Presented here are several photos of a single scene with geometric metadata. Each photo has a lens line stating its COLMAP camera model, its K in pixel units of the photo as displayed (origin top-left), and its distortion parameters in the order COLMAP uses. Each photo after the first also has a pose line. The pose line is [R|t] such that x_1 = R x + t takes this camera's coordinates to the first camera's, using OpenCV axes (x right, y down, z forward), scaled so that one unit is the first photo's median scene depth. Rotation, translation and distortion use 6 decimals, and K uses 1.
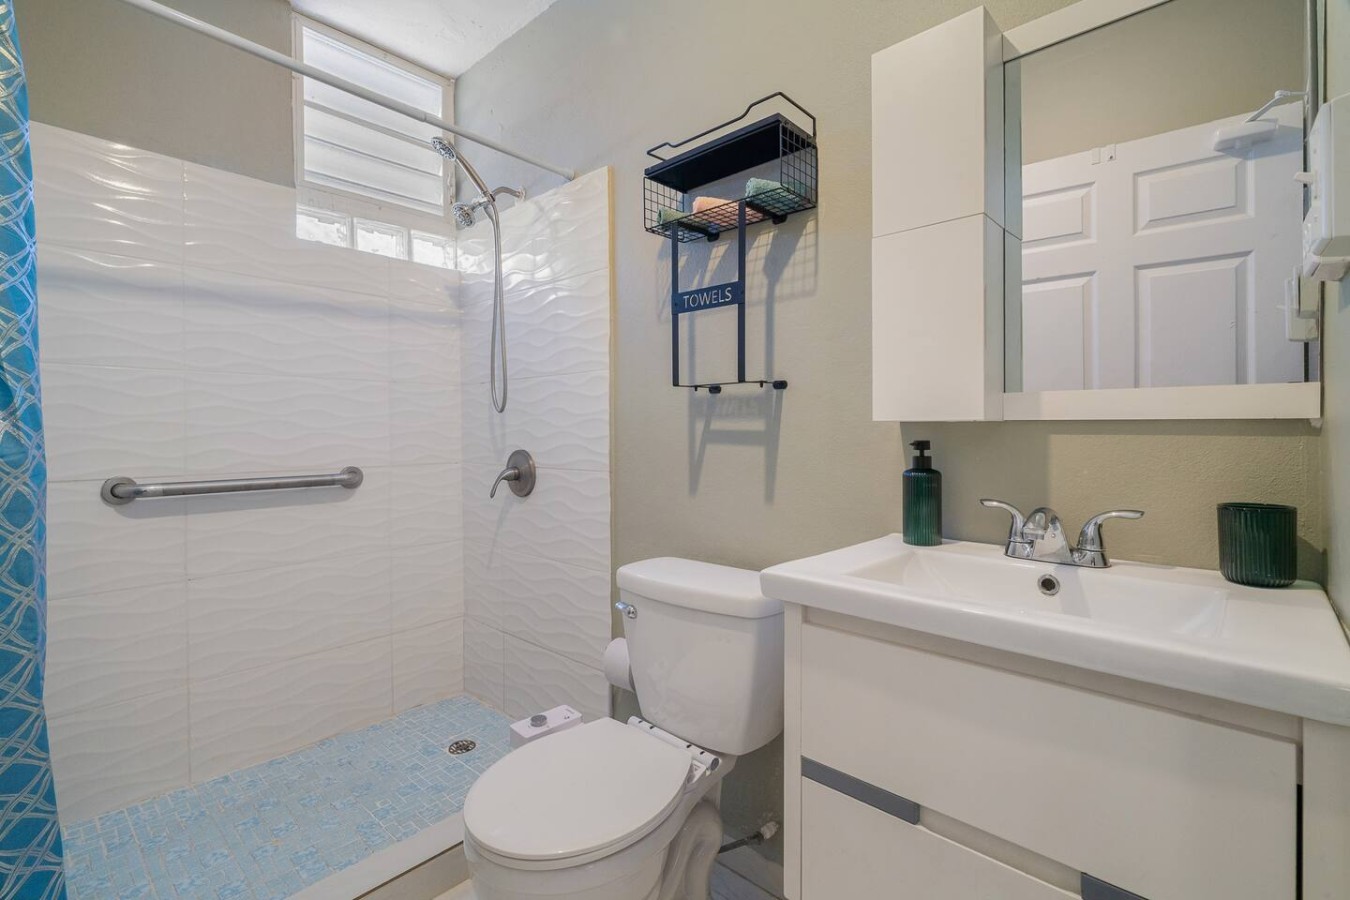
lens RADIAL K [[612.7, 0, 670.8], [0, 612.7, 439.5], [0, 0, 1]] dist [-0.002832, 0.000550]
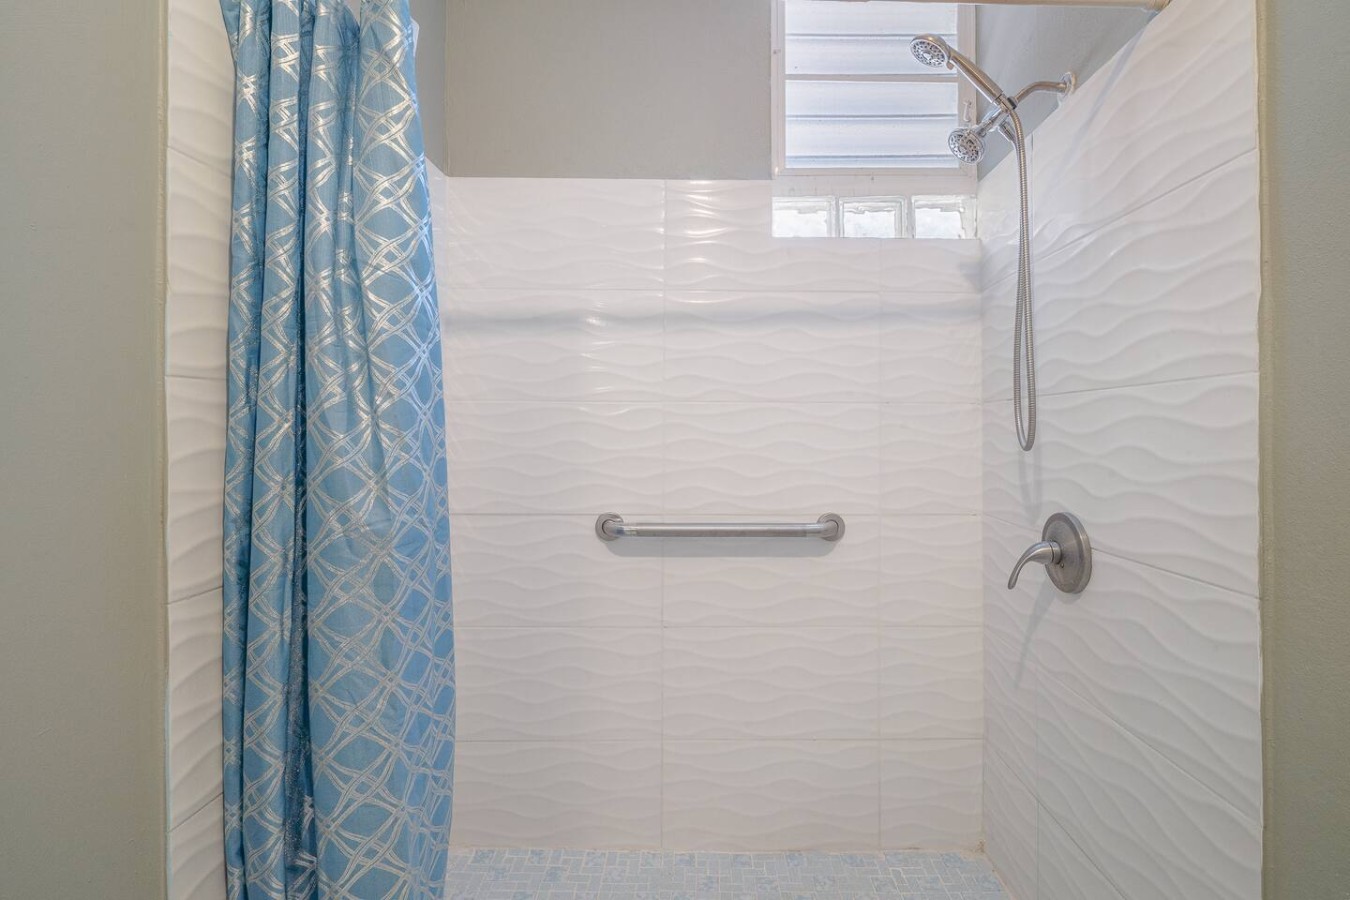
lens RADIAL K [[665.2, 0, 679.9], [0, 665.2, 430.1], [0, 0, 1]] dist [-0.009012, 0.002115]
pose [[0.674613, -0.003052, -0.738166, -0.023948], [-0.017173, 0.999656, -0.019827, -0.044861], [0.737972, 0.026052, 0.674328, 0.297867]]
